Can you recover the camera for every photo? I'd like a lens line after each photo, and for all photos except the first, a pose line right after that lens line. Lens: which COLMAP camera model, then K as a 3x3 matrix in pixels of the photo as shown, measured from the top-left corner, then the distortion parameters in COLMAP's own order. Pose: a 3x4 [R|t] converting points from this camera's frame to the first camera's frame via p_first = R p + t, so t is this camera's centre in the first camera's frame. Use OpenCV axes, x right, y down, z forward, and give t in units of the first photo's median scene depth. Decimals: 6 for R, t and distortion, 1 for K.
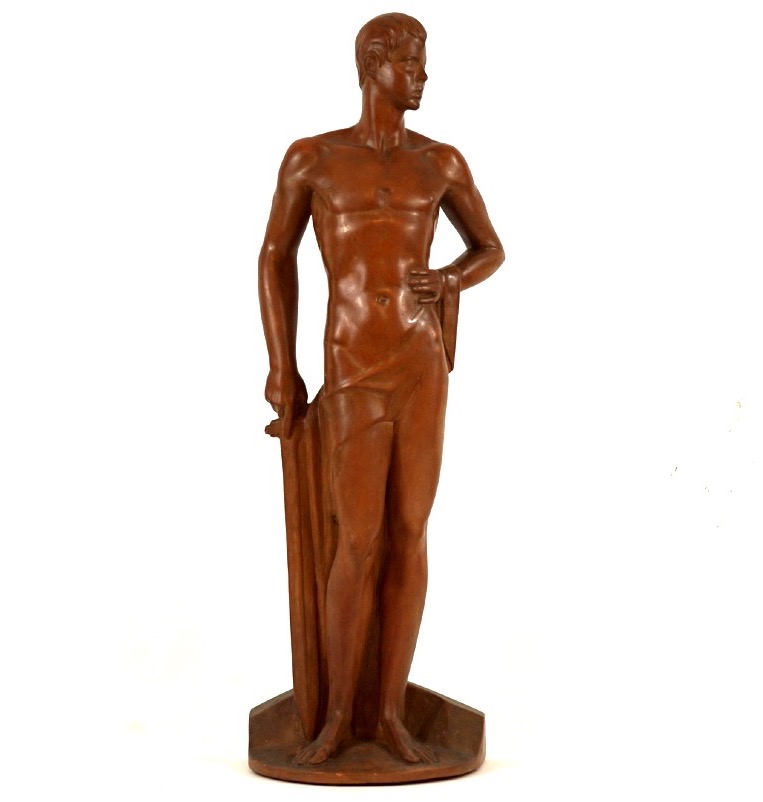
lens RADIAL K [[2234.8, 0, 381.5], [0, 2234.8, 401.0], [0, 0, 1]] dist [-0.130434, 0.000000]
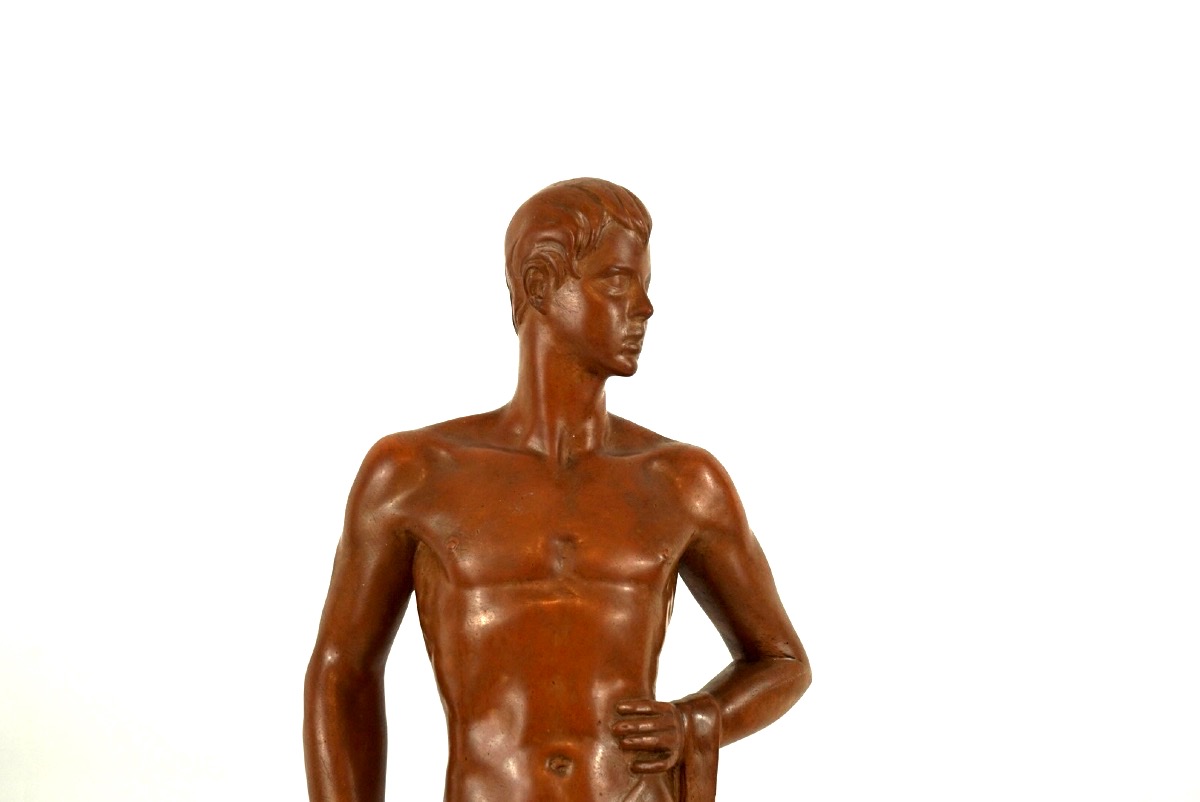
lens RADIAL K [[6018.8, 0, 600.1], [0, 6018.8, 401.0], [0, 0, 1]] dist [-0.084878, 0.000000]
pose [[0.999983, 0.003236, 0.004767, 0.002777], [-0.002601, 0.991818, -0.127633, 0.043340], [-0.005141, 0.127618, 0.991810, -0.308272]]
